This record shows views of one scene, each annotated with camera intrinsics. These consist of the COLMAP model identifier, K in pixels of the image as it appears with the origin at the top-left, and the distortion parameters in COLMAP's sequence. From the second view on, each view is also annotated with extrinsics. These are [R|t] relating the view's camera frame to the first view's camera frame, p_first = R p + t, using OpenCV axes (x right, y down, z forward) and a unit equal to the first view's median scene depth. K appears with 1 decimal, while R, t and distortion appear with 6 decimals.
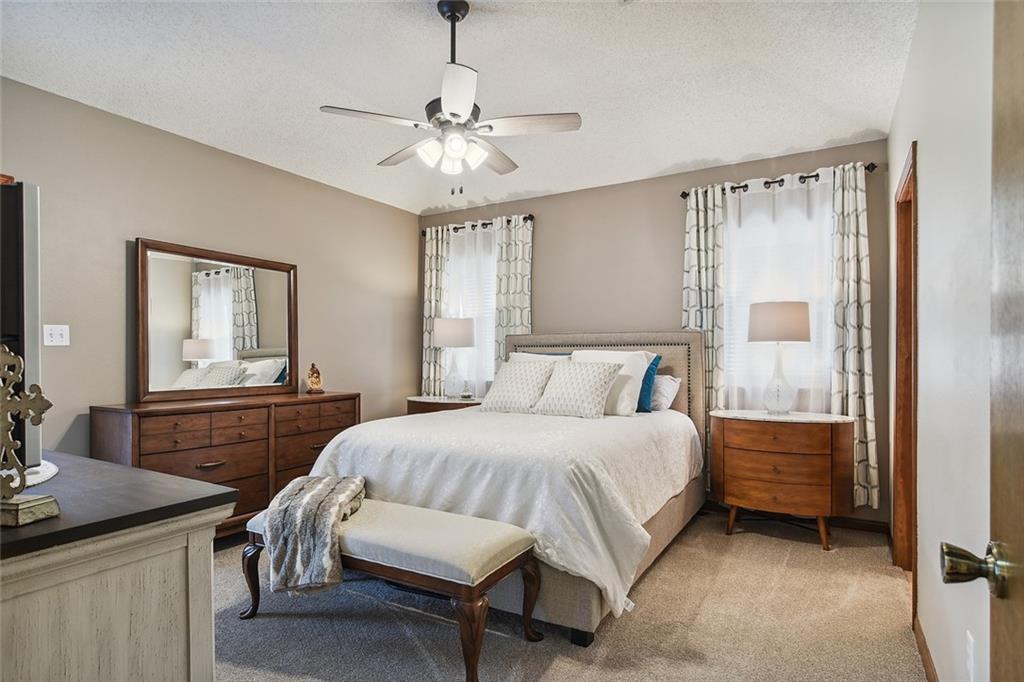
lens RADIAL K [[558.2, 0, 512.2], [0, 558.2, 345.5], [0, 0, 1]] dist [0.004874, 0.000481]
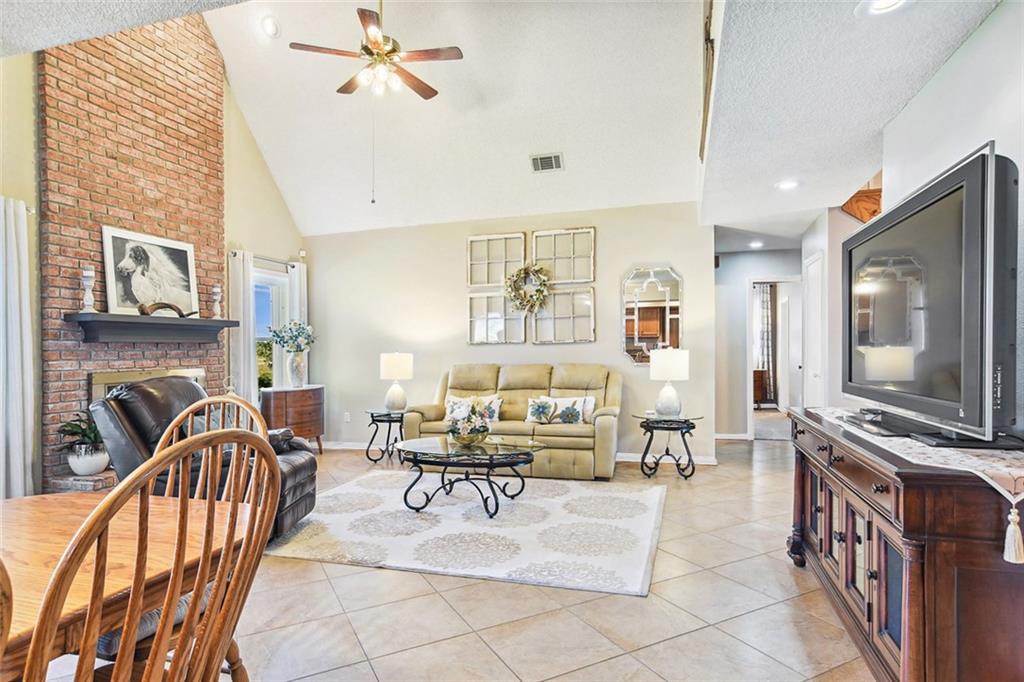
lens RADIAL K [[558.2, 0, 512.6], [0, 558.2, 346.1], [0, 0, 1]] dist [0.004874, 0.000481]
pose [[0.974487, -0.000263, 0.224444, -1.400183], [-0.000899, 0.999987, 0.005073, -0.012114], [-0.224443, -0.005146, 0.974474, -1.632421]]
